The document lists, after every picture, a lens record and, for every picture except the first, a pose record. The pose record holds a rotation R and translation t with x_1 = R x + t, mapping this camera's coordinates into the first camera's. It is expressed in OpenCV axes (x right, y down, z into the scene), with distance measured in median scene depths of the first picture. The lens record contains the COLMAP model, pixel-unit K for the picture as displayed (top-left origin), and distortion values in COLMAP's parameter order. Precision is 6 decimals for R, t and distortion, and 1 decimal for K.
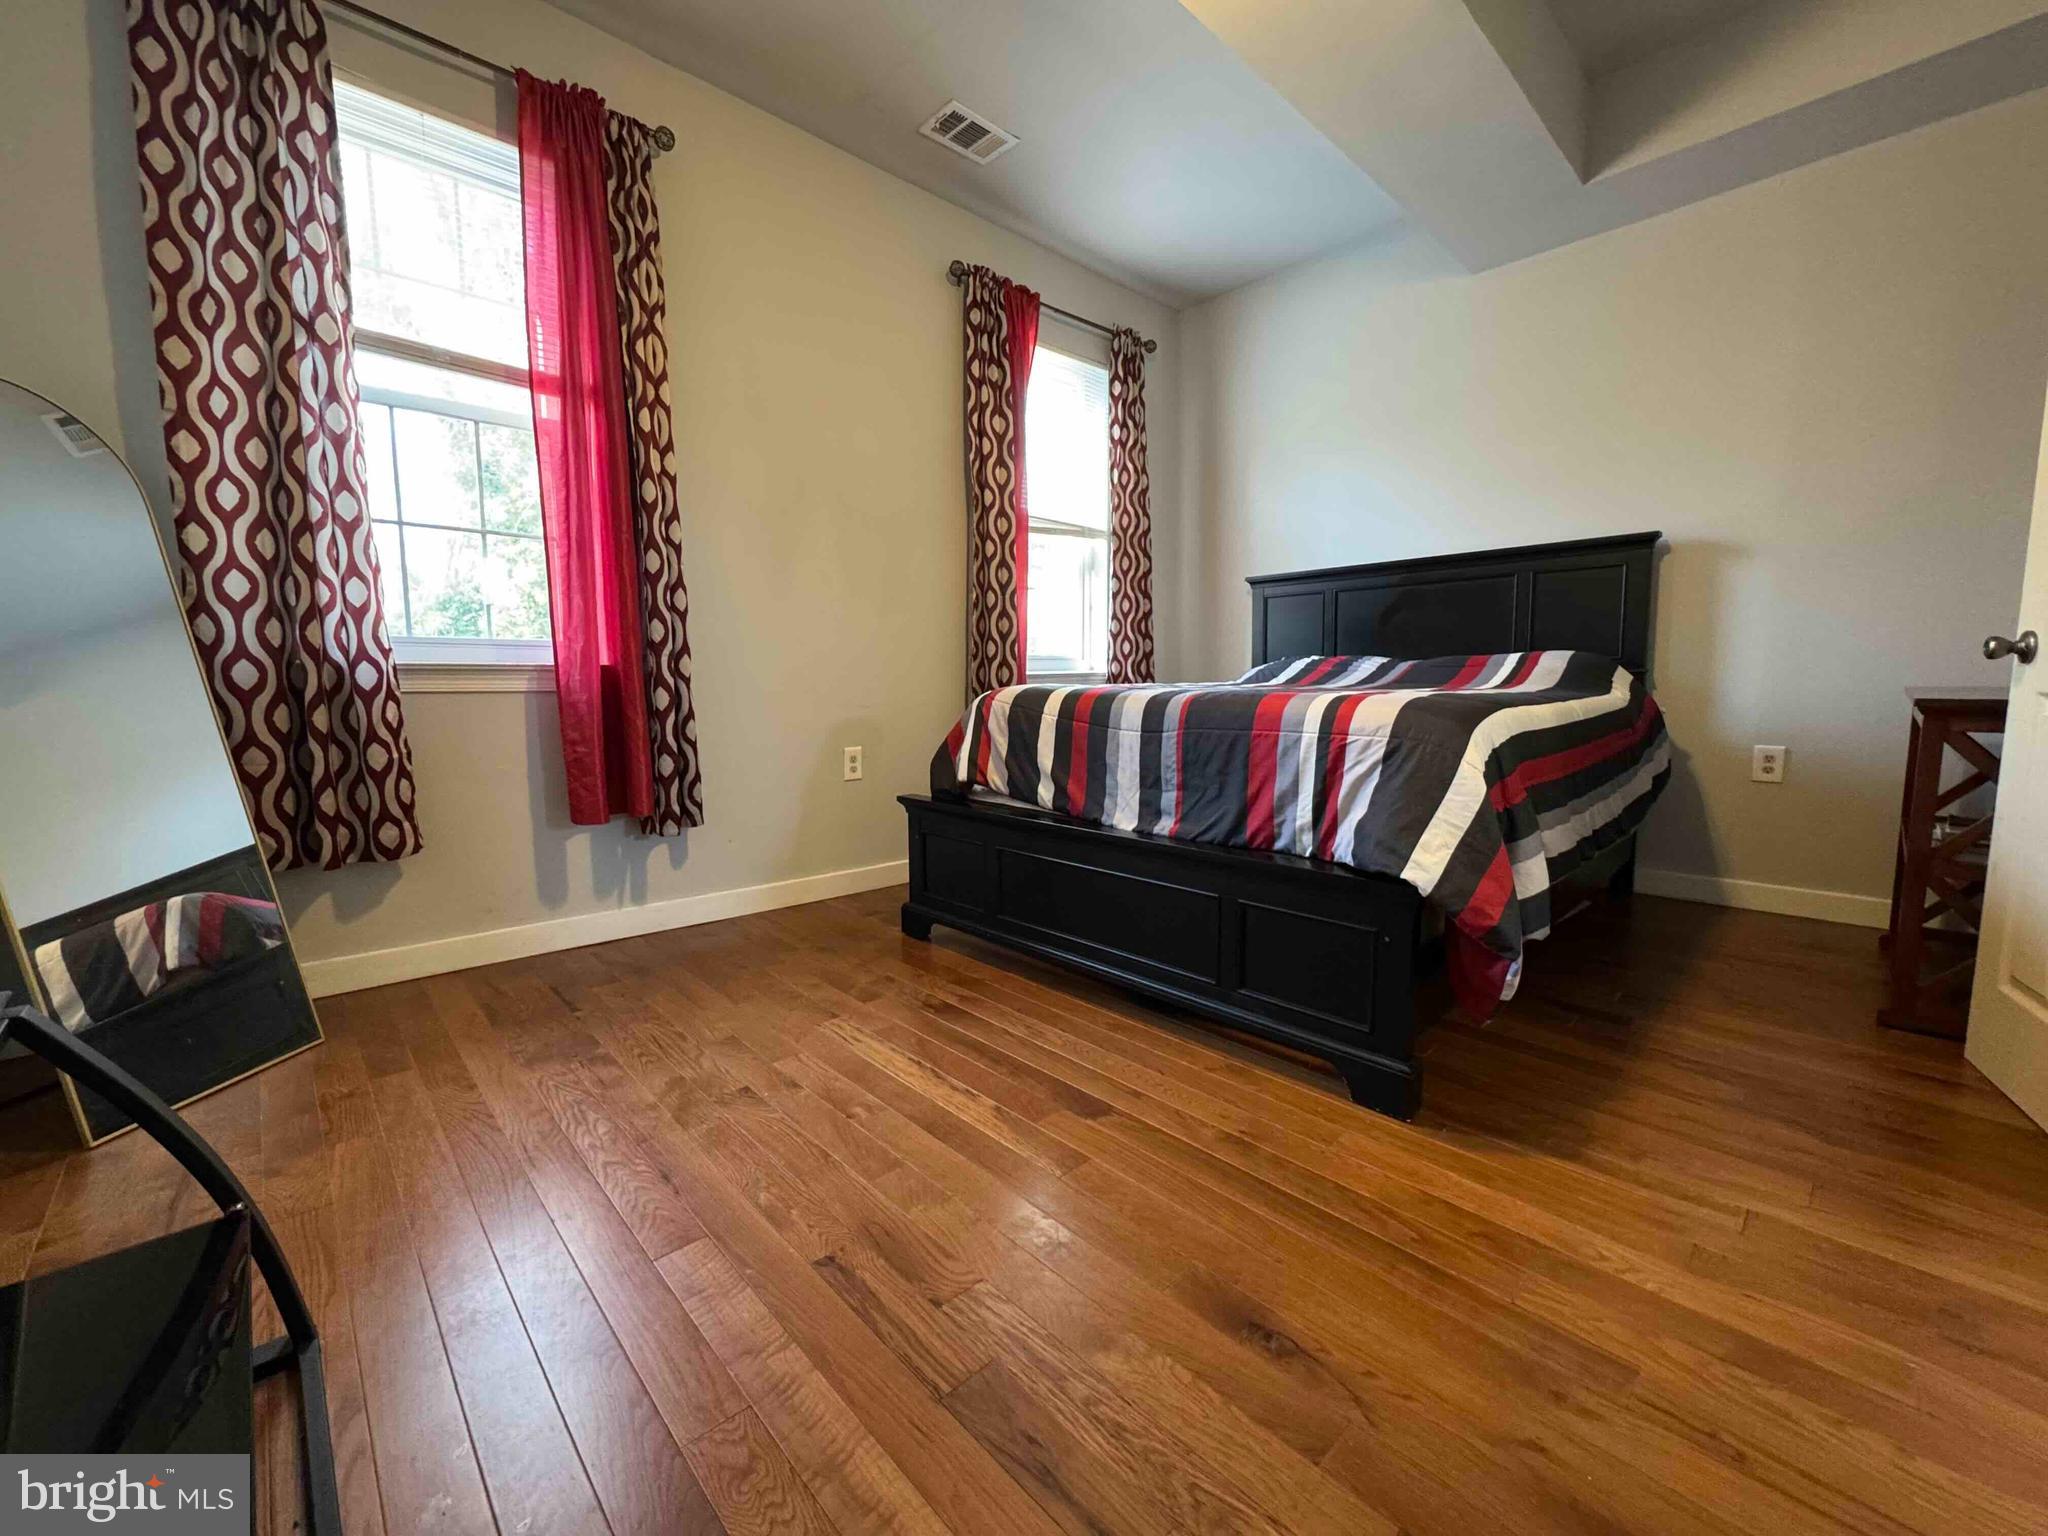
lens RADIAL K [[820.2, 0, 1021.5], [0, 820.2, 763.1], [0, 0, 1]] dist [-0.003274, 0.000049]
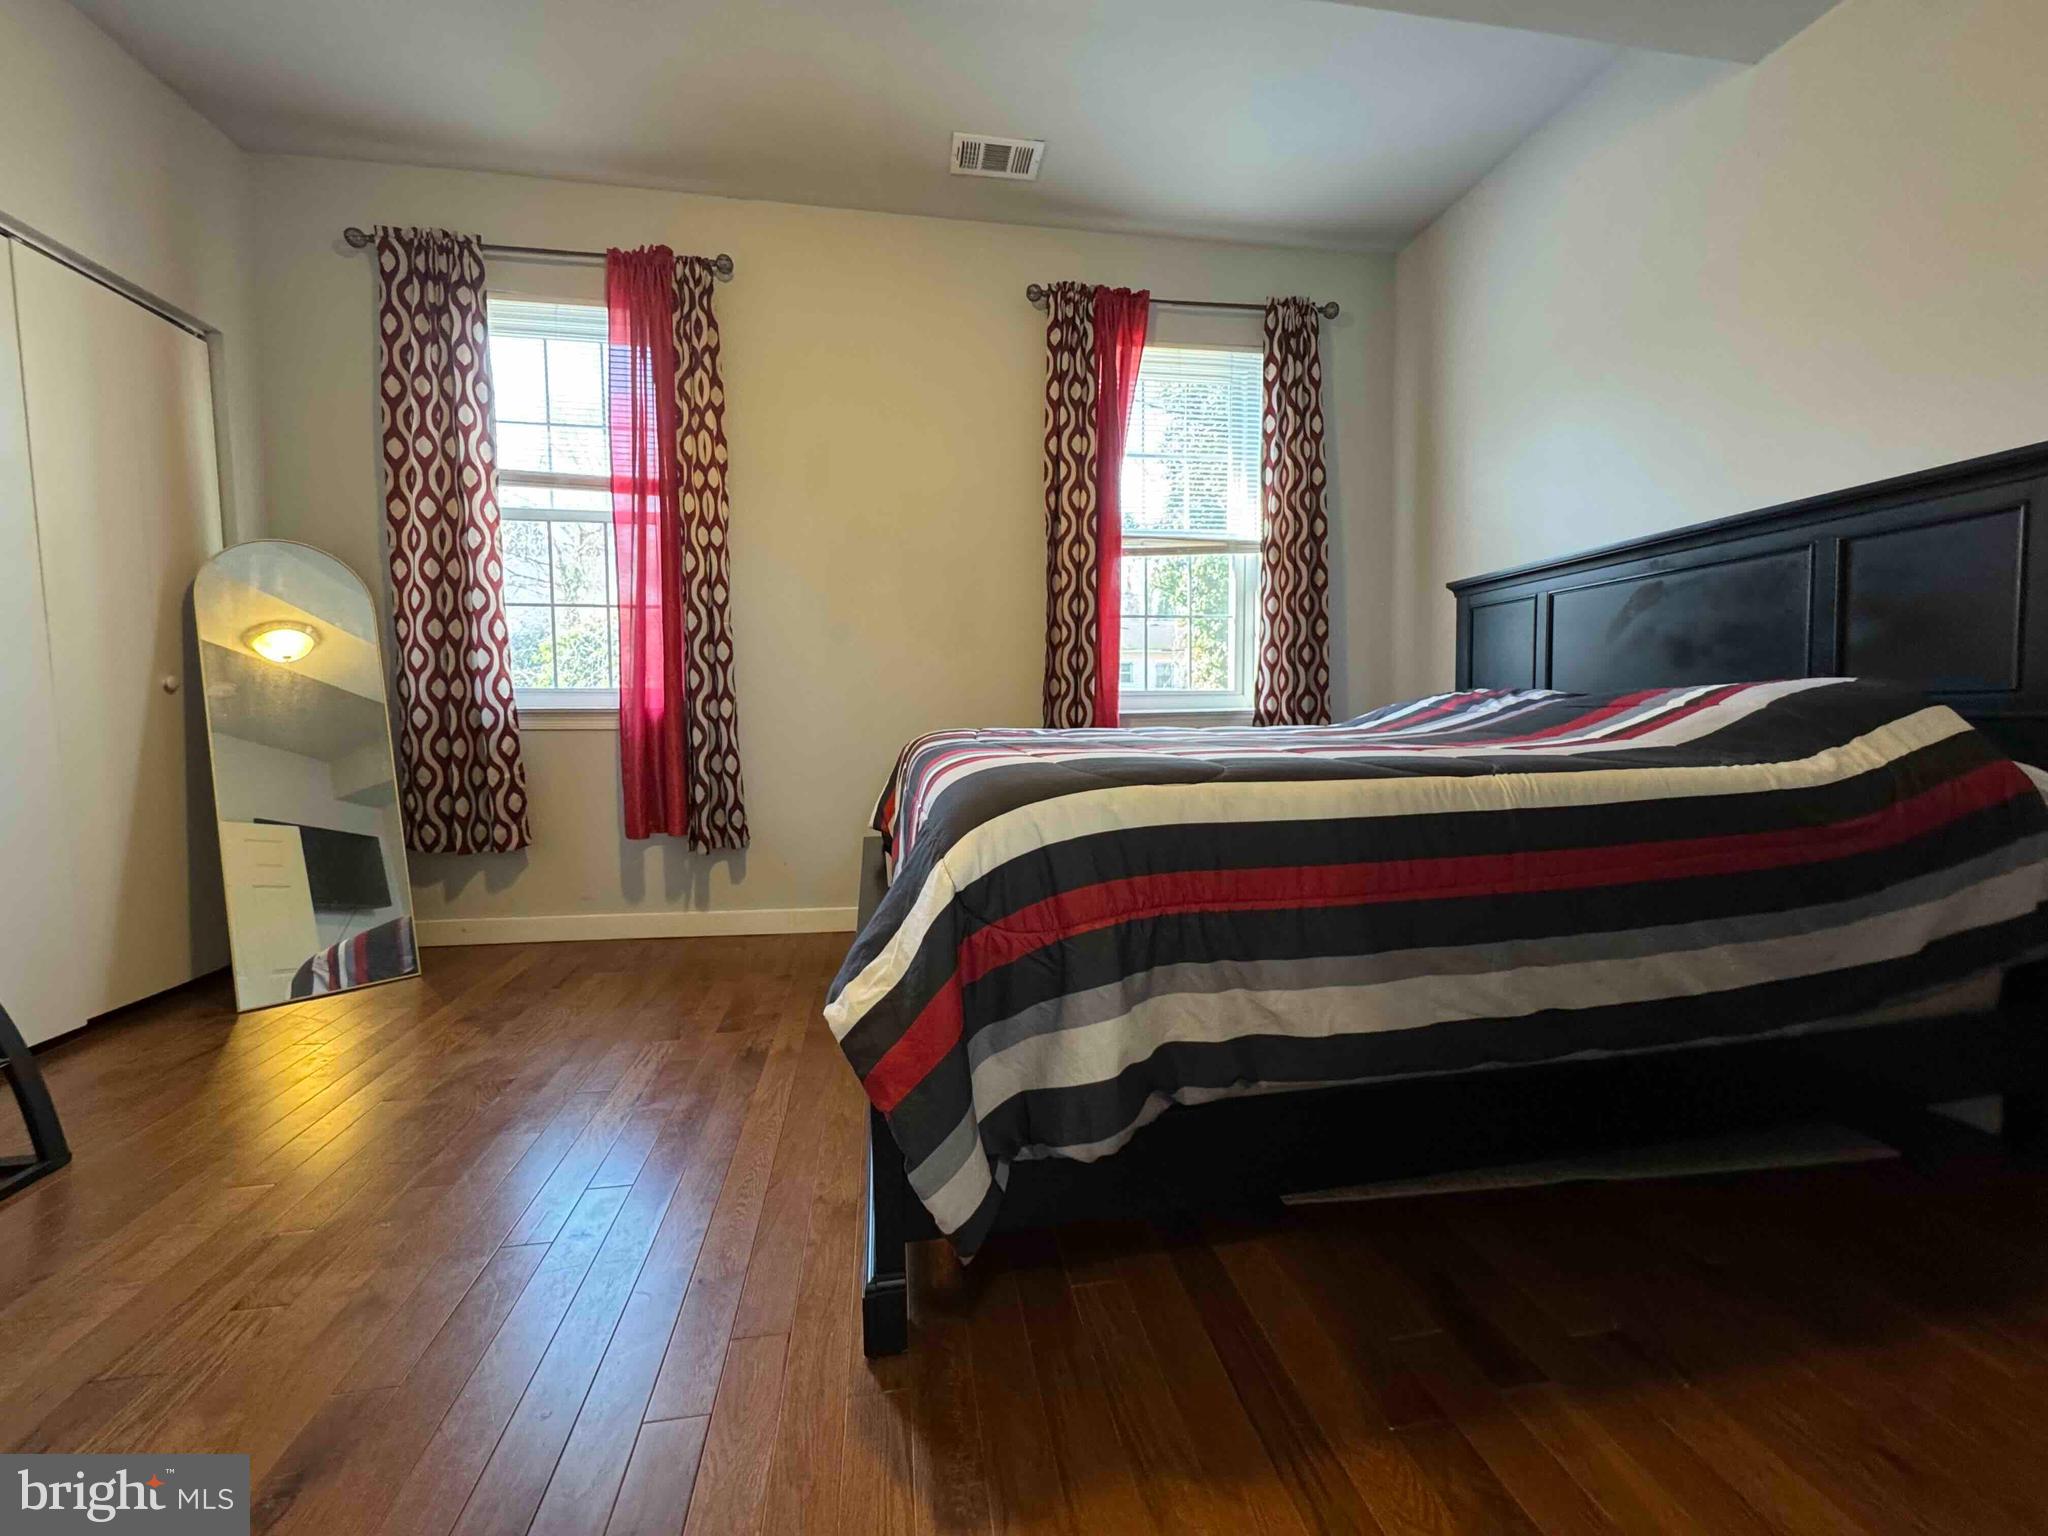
lens RADIAL K [[820.2, 0, 1022.1], [0, 820.2, 763.0], [0, 0, 1]] dist [-0.003274, 0.000049]
pose [[0.832332, 0.035188, -0.553159, 0.573633], [-0.055637, 0.998246, -0.020216, -0.041535], [0.551478, 0.047603, 0.832830, 0.273059]]
